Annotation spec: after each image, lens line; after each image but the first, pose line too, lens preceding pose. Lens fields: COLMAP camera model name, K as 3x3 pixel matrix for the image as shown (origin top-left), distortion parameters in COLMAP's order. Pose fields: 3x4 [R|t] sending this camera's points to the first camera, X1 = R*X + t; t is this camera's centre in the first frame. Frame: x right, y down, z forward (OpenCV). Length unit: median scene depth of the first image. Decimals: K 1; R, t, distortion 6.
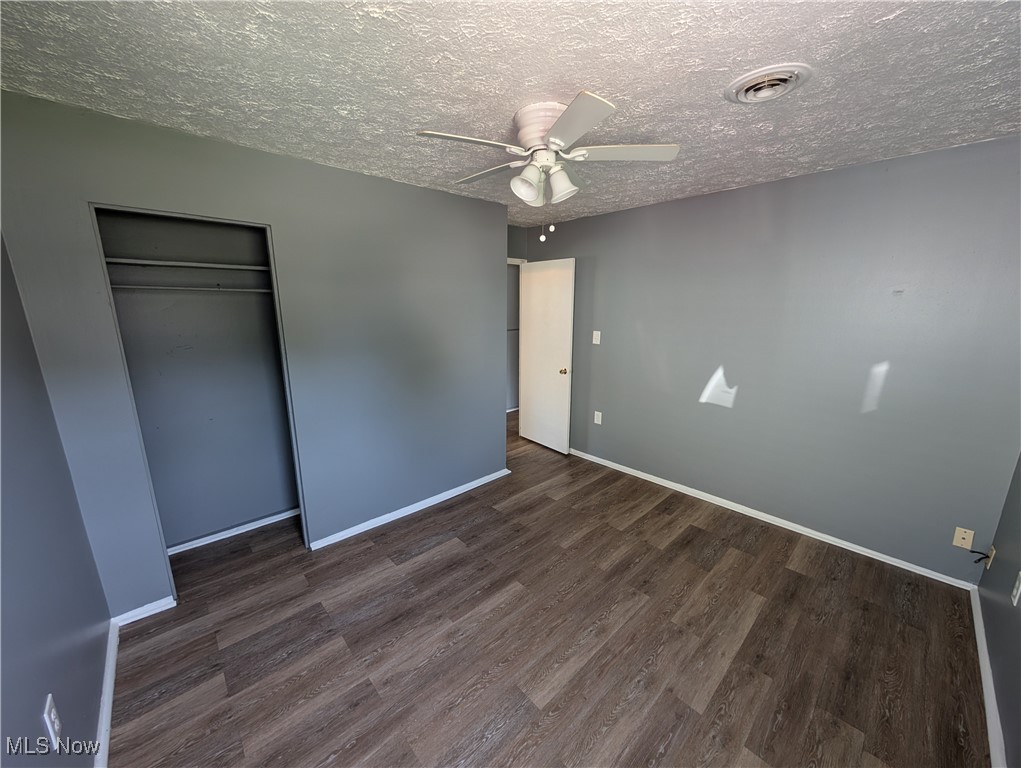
lens RADIAL K [[389.2, 0, 512.6], [0, 389.2, 384.2], [0, 0, 1]] dist [0.003105, -0.000145]
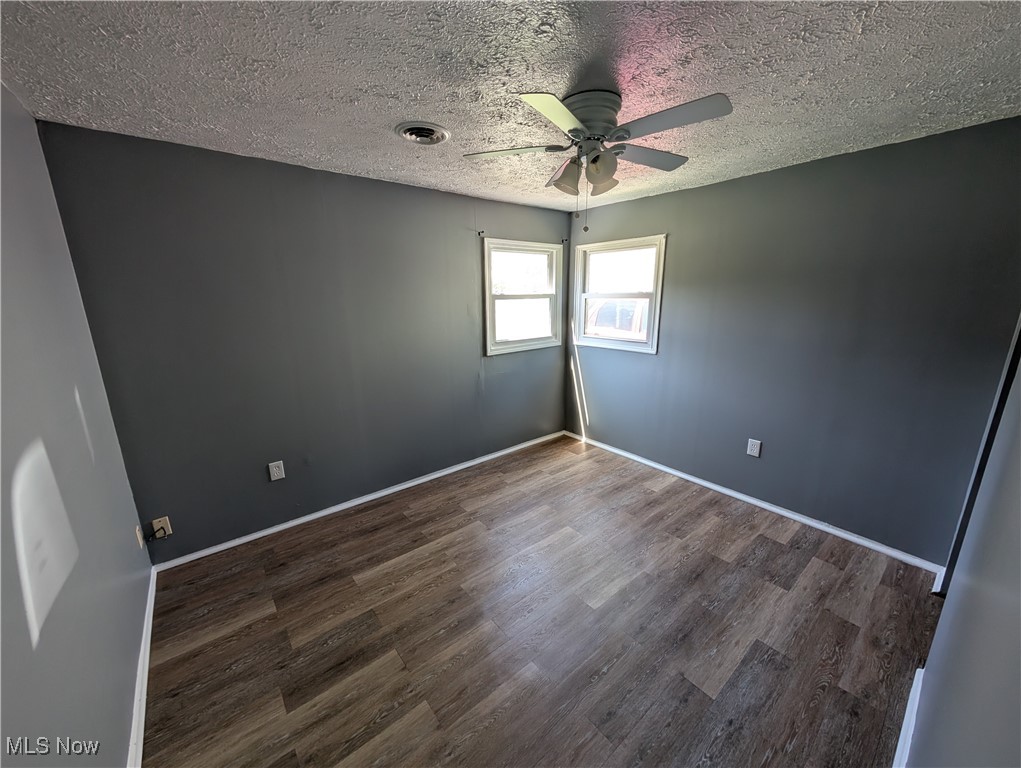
lens RADIAL K [[389.2, 0, 510.7], [0, 389.2, 391.3], [0, 0, 1]] dist [0.003105, -0.000145]
pose [[-0.997689, -0.010203, 0.067178, 0.159622], [0.021095, 0.893302, 0.448961, -0.369202], [-0.064591, 0.449341, -0.891022, 1.705614]]
